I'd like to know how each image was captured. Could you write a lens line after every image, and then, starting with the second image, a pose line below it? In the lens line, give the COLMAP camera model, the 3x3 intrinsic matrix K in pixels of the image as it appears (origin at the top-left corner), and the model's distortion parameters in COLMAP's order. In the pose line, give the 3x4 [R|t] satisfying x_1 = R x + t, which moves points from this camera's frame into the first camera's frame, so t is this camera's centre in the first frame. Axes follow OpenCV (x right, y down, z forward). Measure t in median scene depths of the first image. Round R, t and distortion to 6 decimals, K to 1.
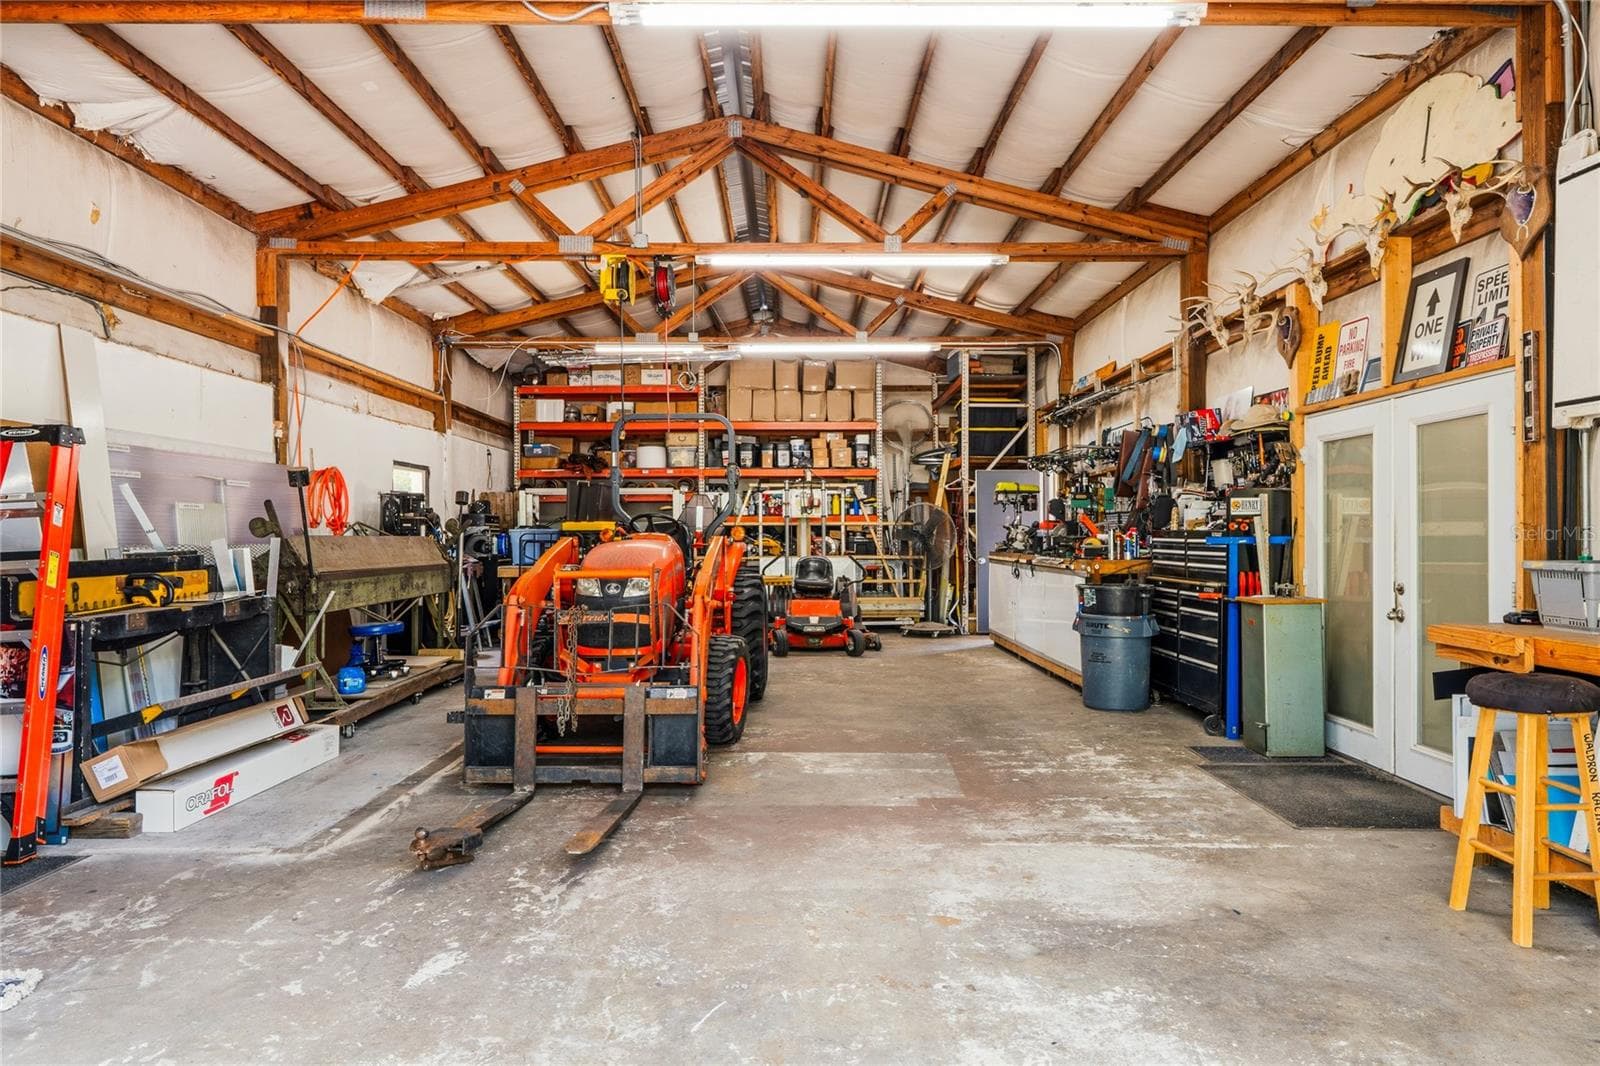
lens RADIAL K [[999.9, 0, 800.6], [0, 999.9, 535.8], [0, 0, 1]] dist [-0.000016, -0.000979]
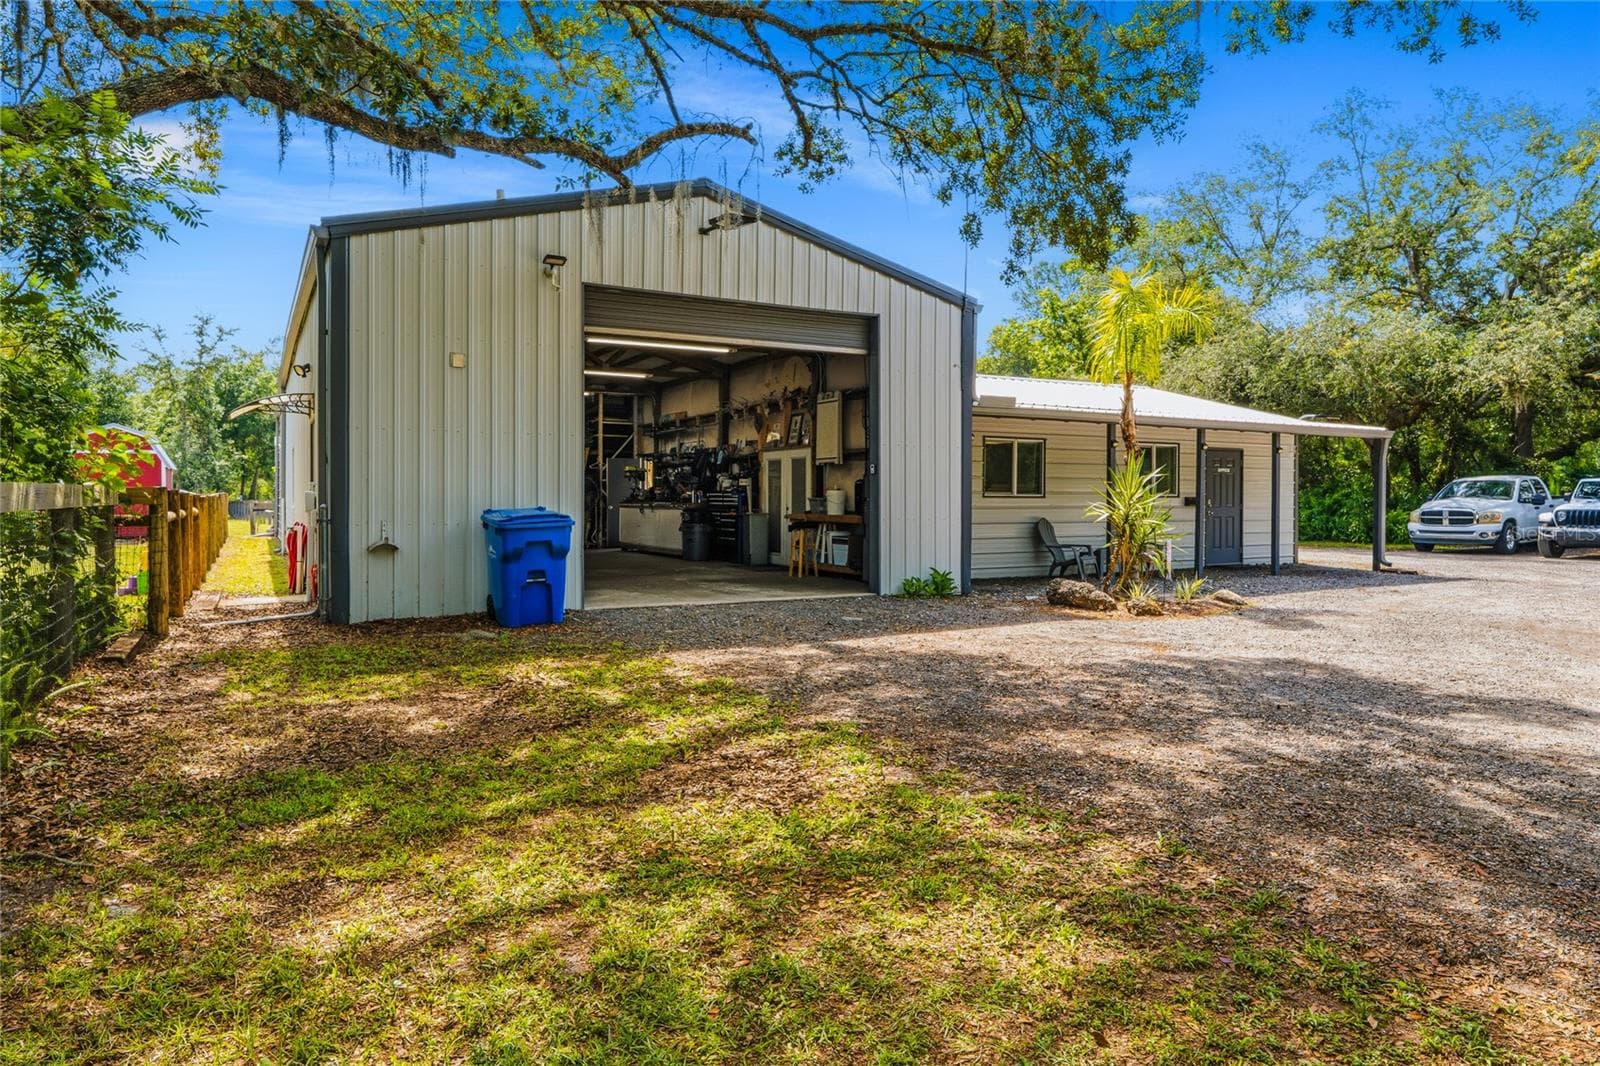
lens RADIAL K [[999.9, 0, 800.7], [0, 999.9, 525.2], [0, 0, 1]] dist [-0.000016, -0.000979]
pose [[0.883471, -0.009102, 0.468397, -0.673877], [-0.002976, 0.999682, 0.025039, 0.018944], [-0.468476, -0.023515, 0.883163, -1.438050]]
